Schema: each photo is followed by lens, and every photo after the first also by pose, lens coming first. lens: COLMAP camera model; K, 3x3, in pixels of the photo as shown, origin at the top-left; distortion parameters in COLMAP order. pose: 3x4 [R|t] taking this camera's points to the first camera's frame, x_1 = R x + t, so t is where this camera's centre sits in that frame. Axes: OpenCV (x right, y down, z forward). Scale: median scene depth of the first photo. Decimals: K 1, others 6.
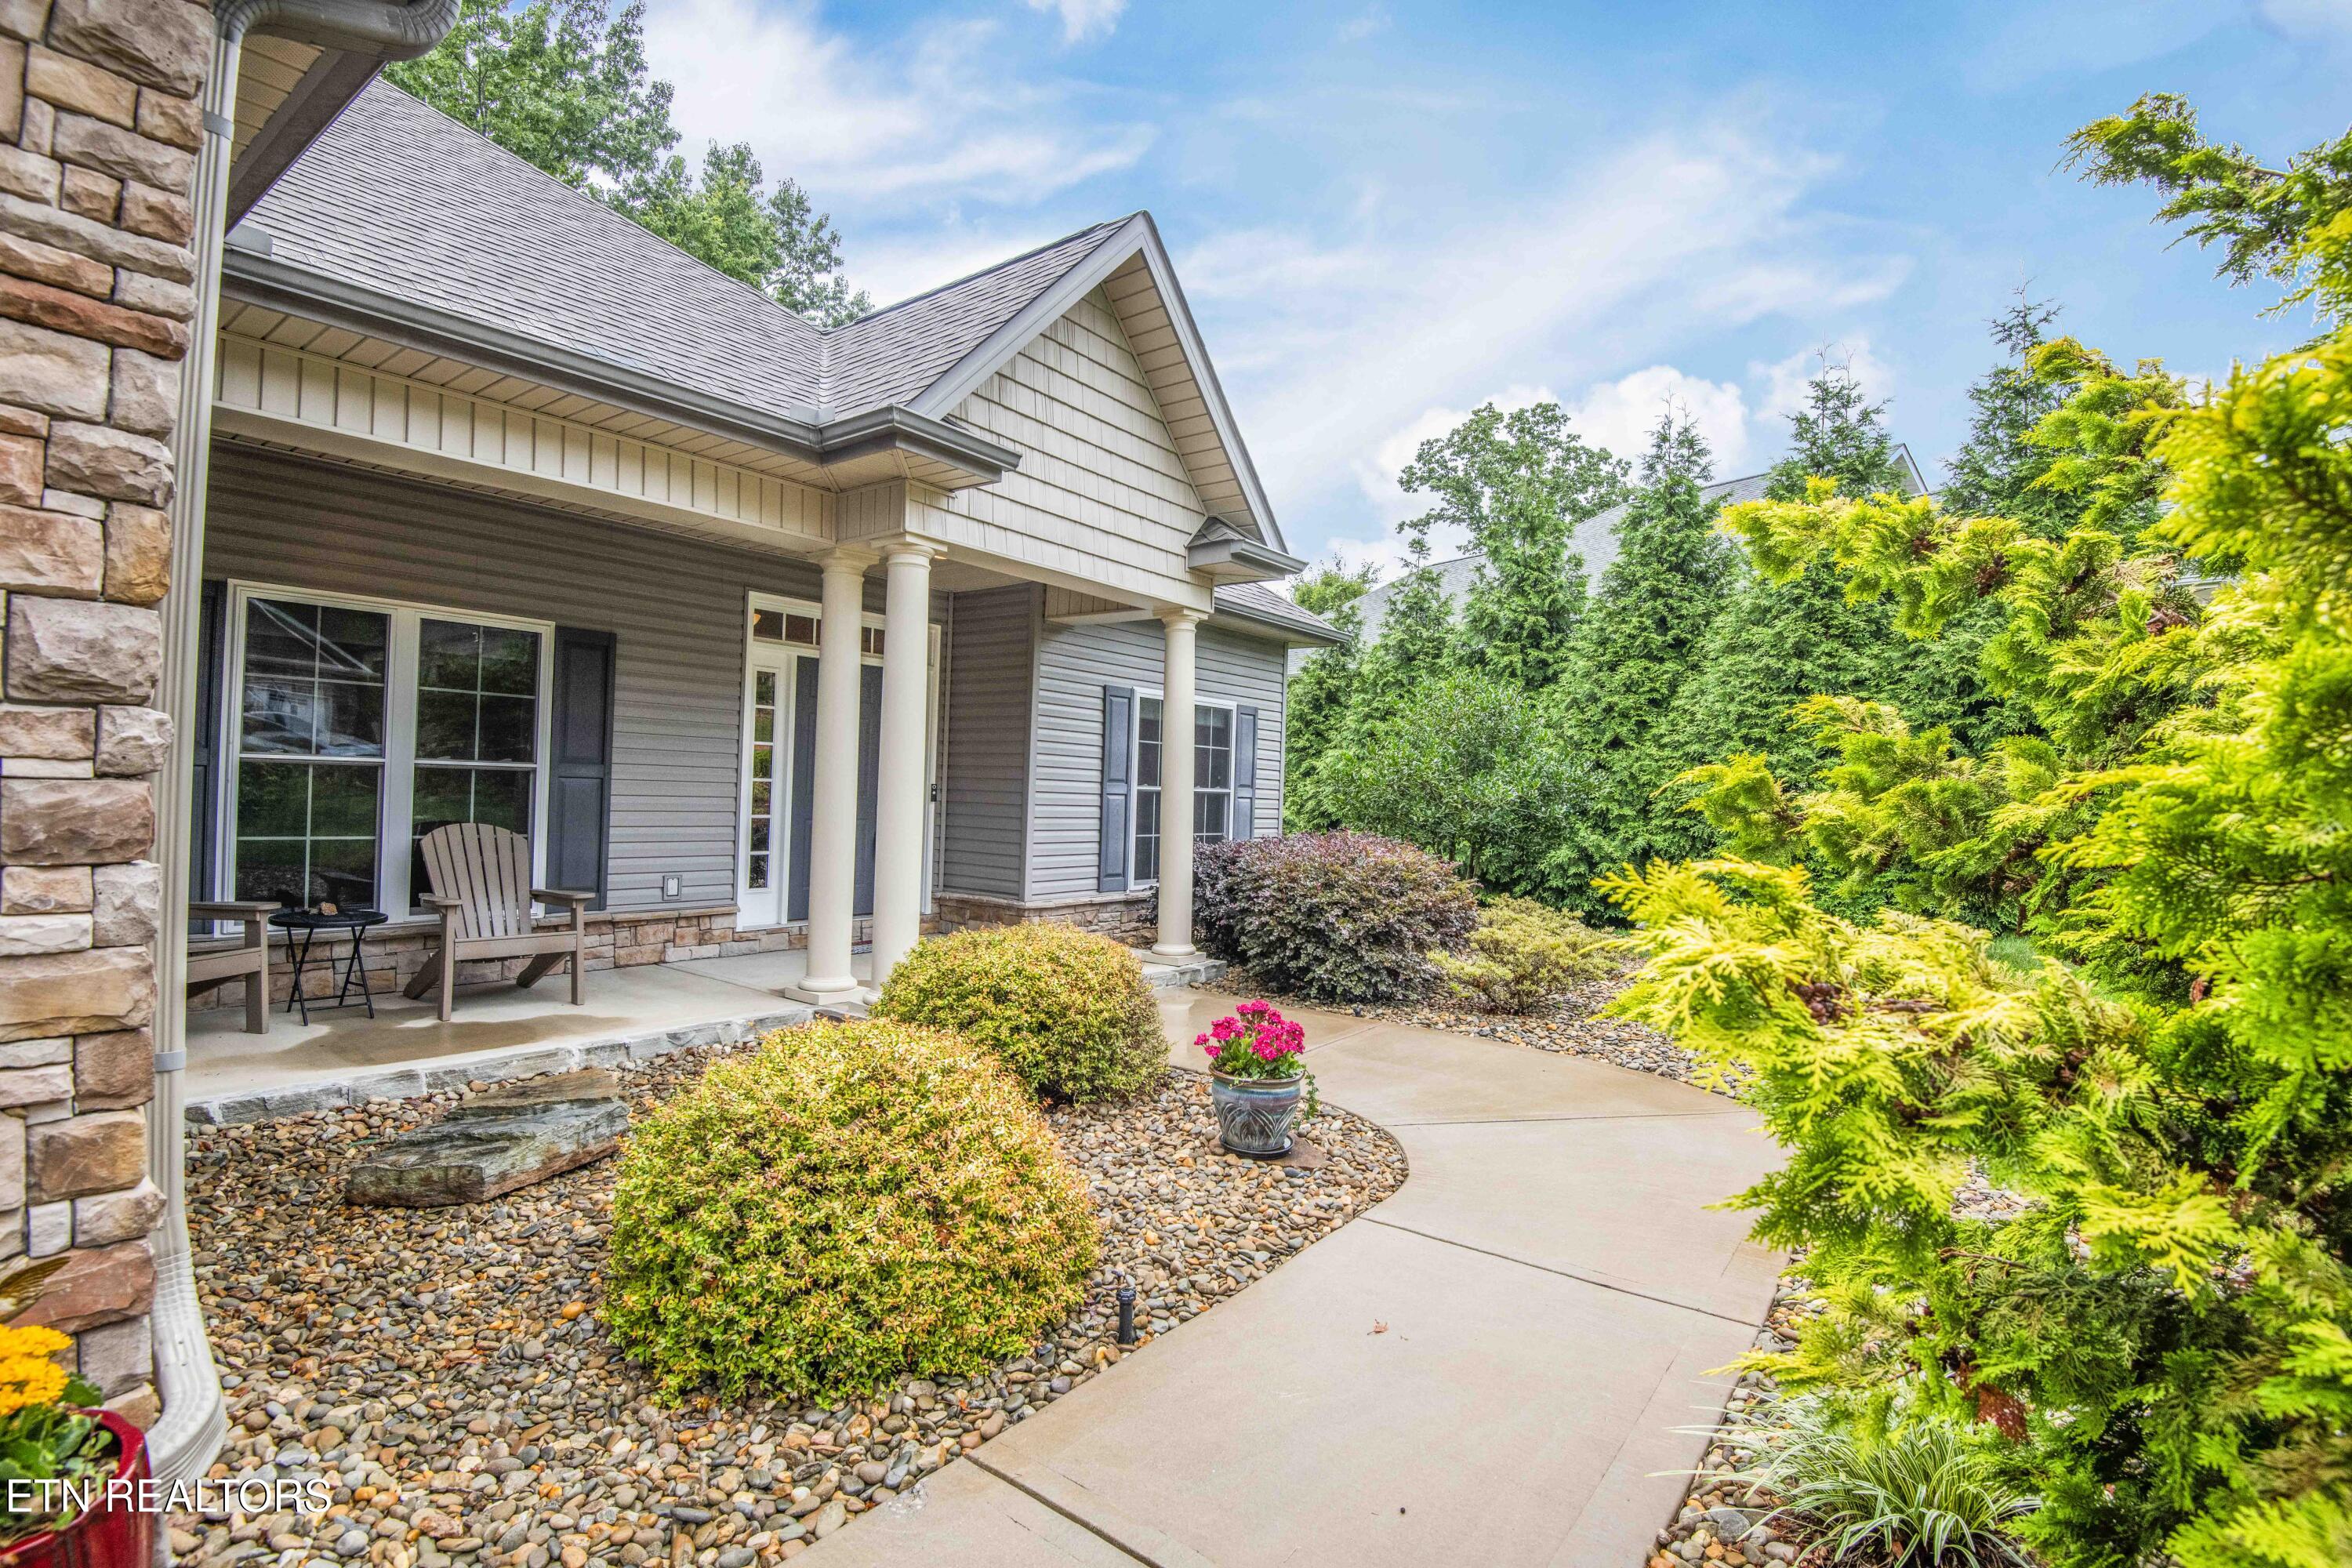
lens RADIAL K [[1096.0, 0, 1182.8], [0, 1096.0, 781.9], [0, 0, 1]] dist [-0.021277, -0.011180]
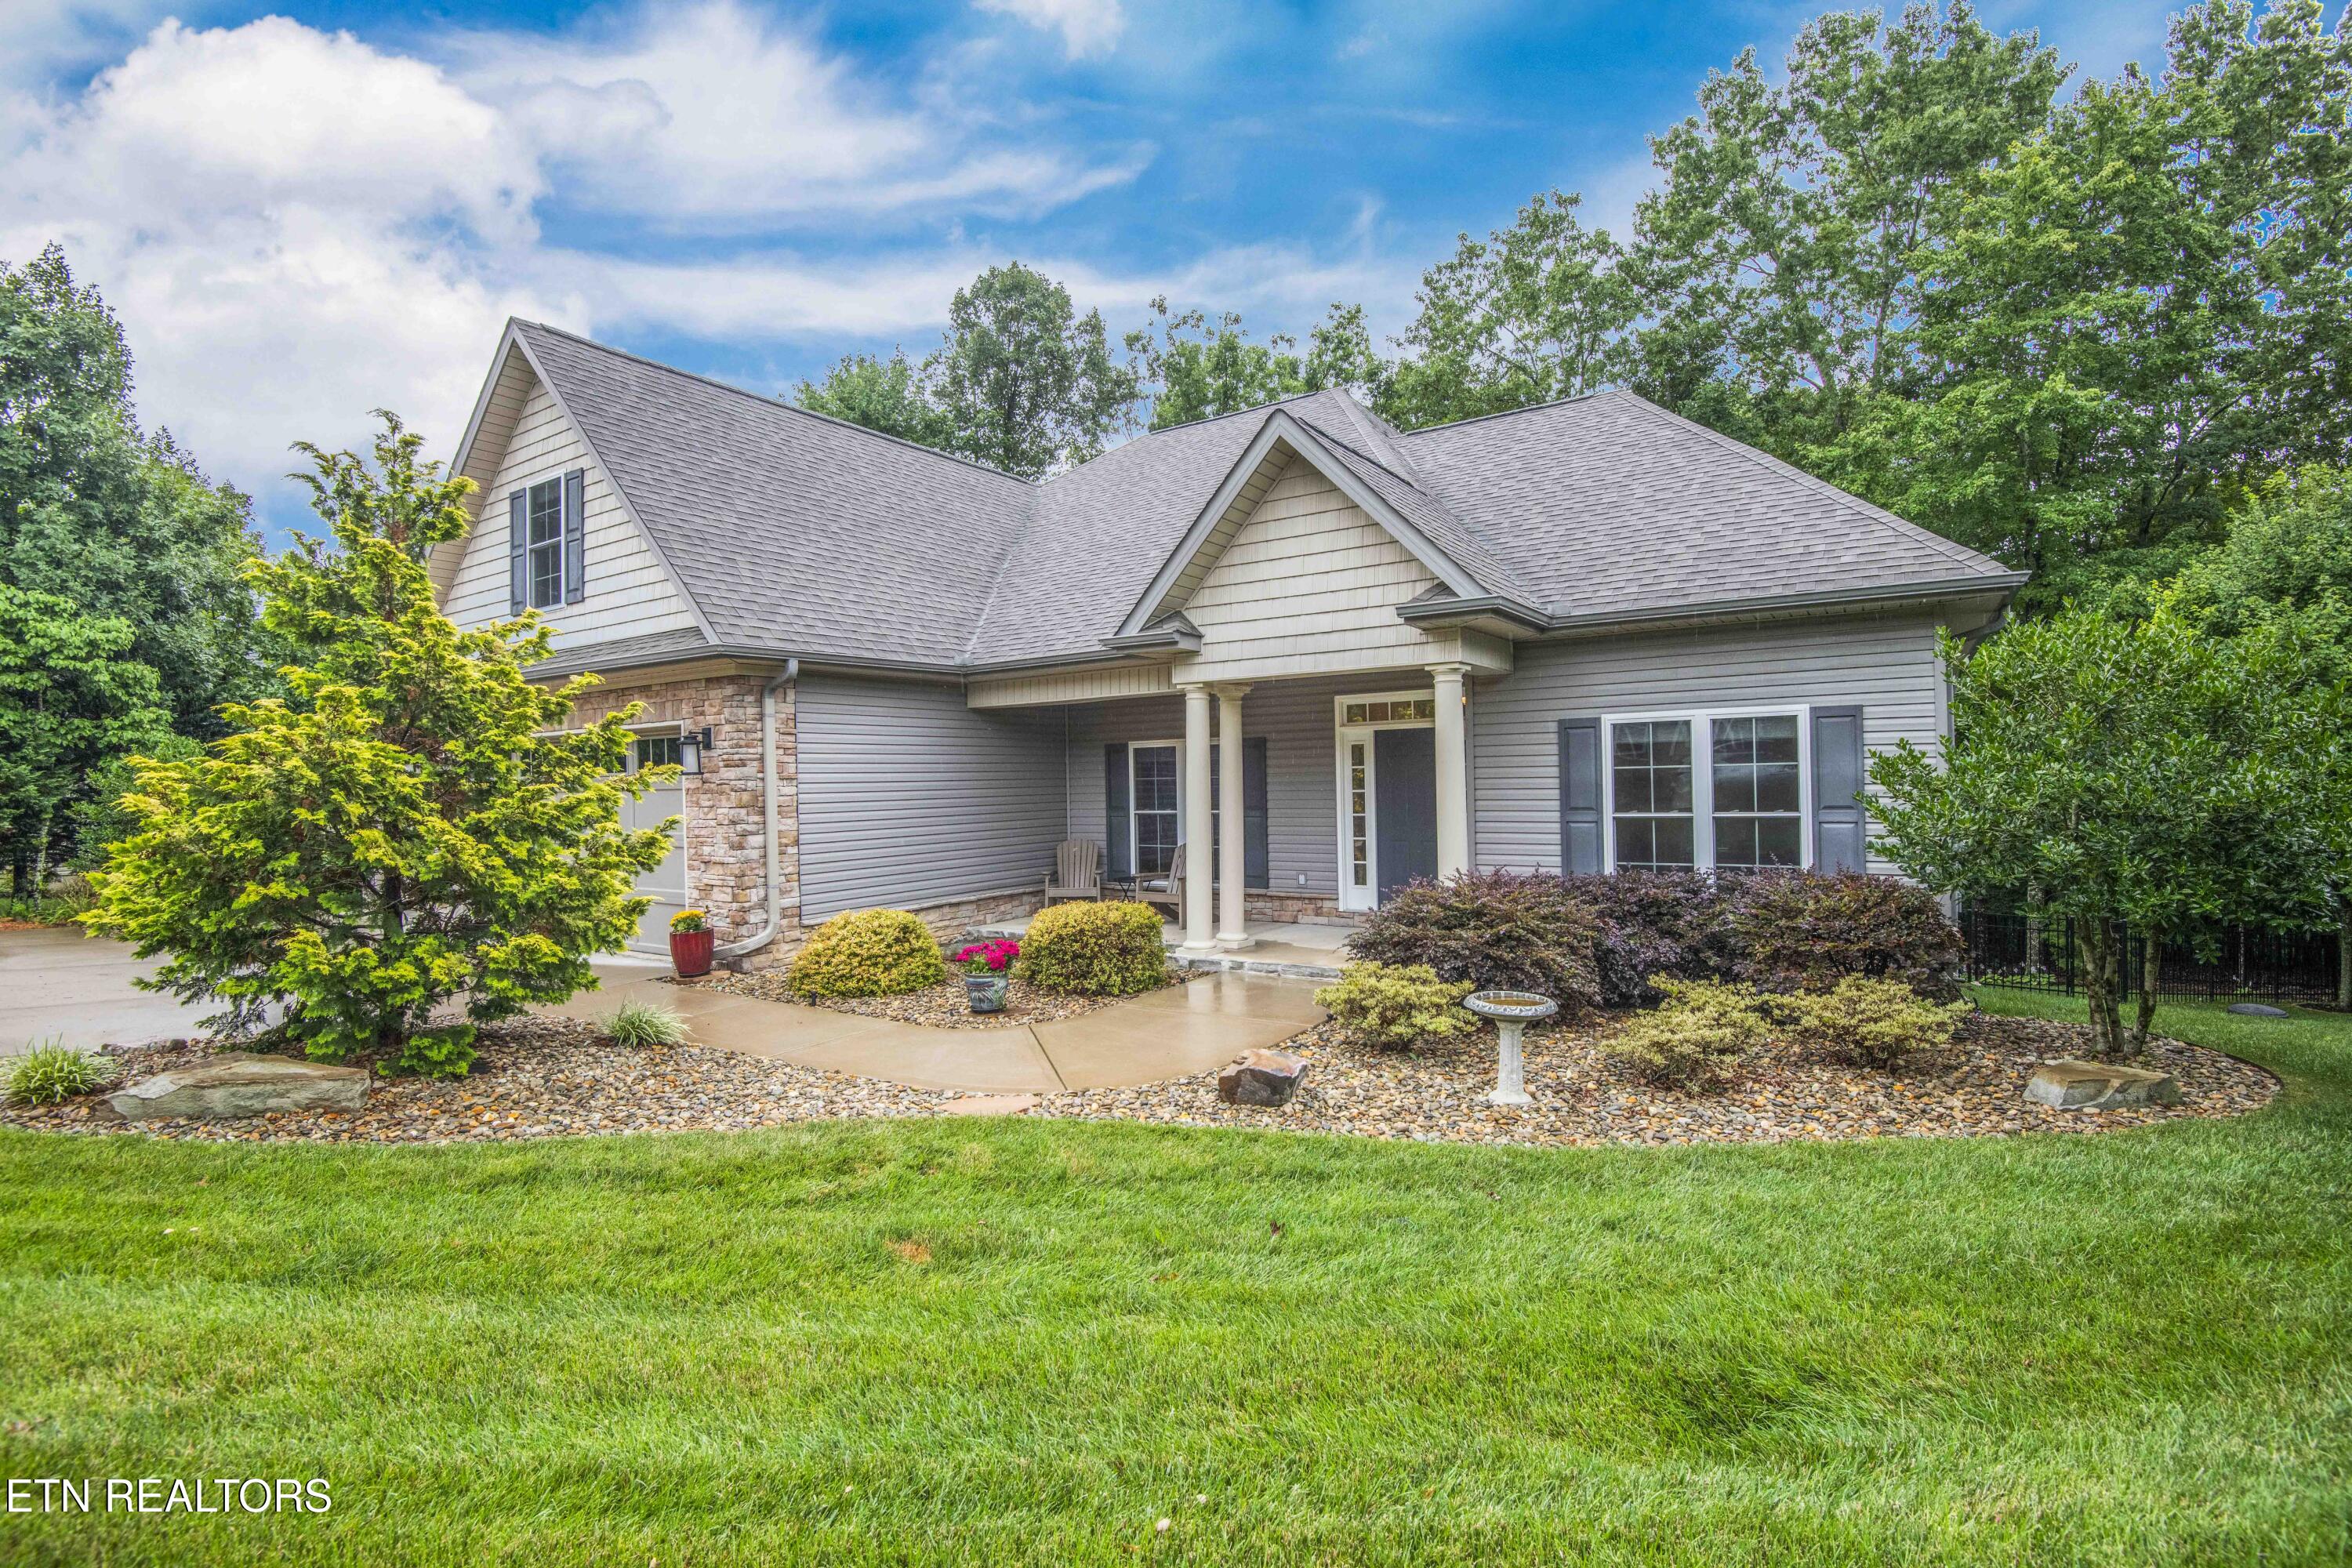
lens RADIAL K [[1096.0, 0, 1178.9], [0, 1096.0, 781.2], [0, 0, 1]] dist [-0.021277, -0.011180]
pose [[0.059146, -0.034718, -0.997645, 0.650129], [0.033878, 0.998889, -0.032753, -0.003957], [0.997674, -0.031861, 0.060256, 0.373310]]
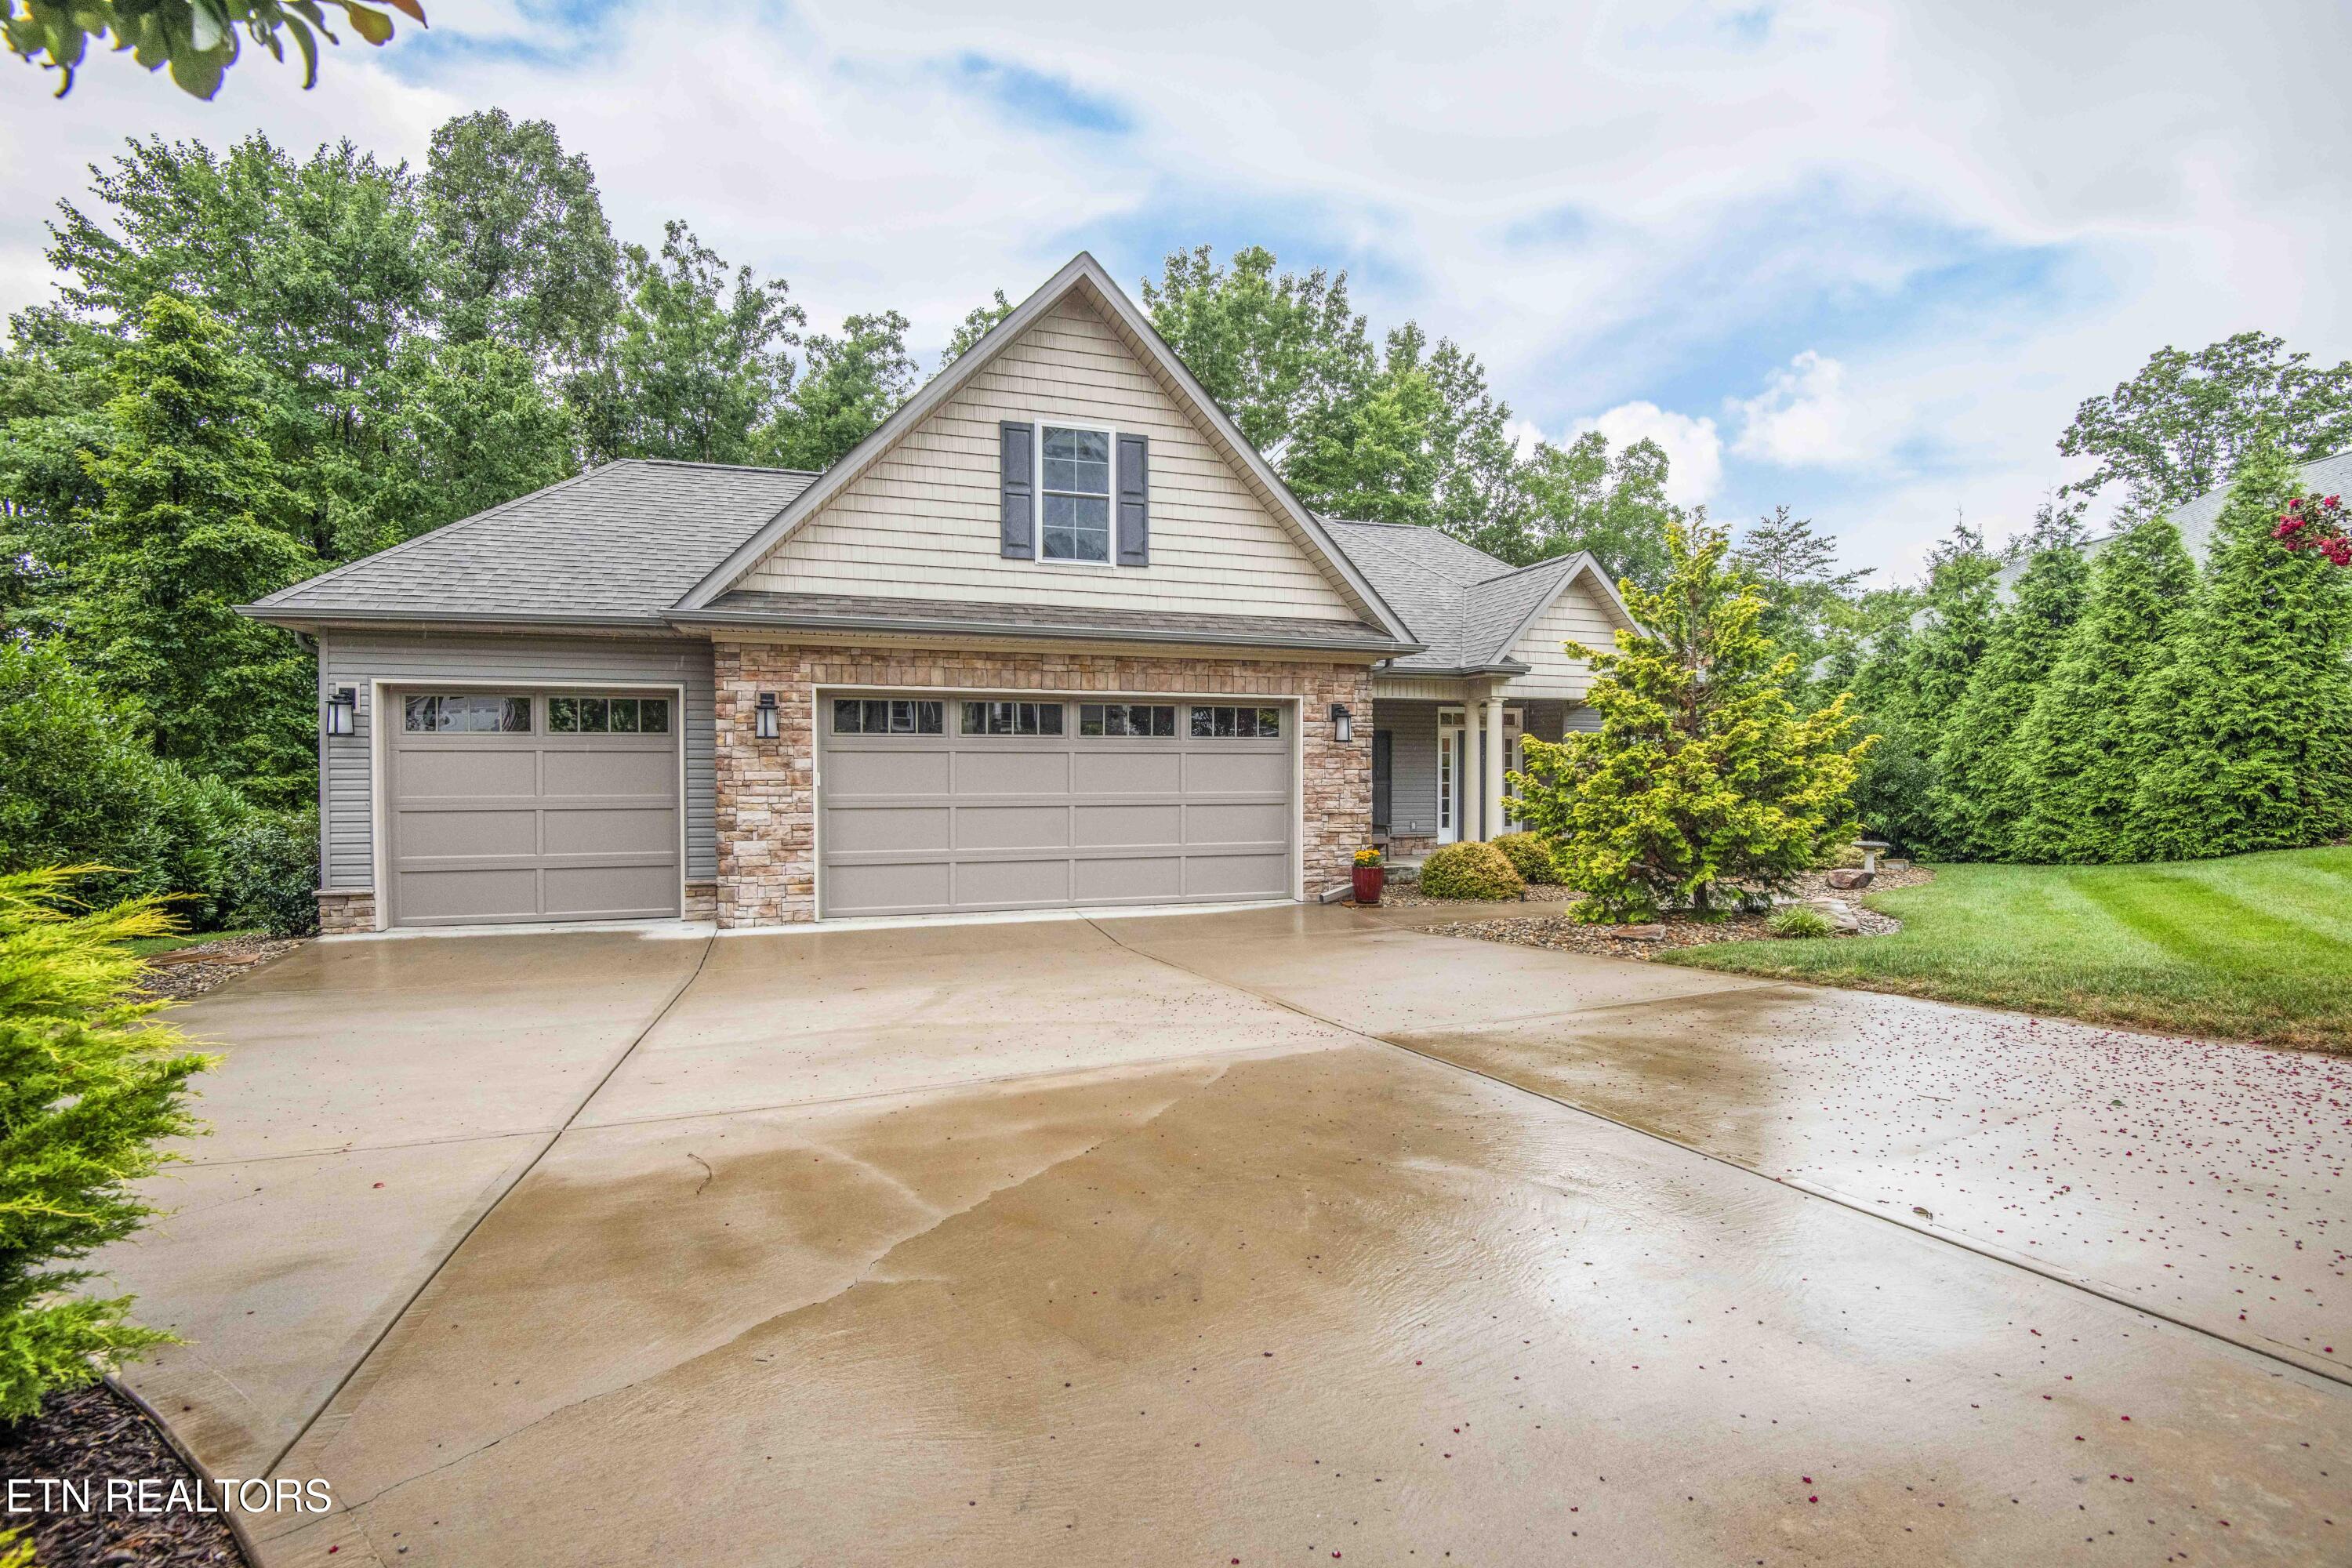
lens RADIAL K [[1096.0, 0, 1172.9], [0, 1096.0, 780.2], [0, 0, 1]] dist [-0.021277, -0.011180]
pose [[0.819928, -0.027116, -0.571824, 0.288925], [0.033693, 0.999432, 0.000918, -0.017864], [0.571475, -0.020019, 0.820376, -0.762283]]
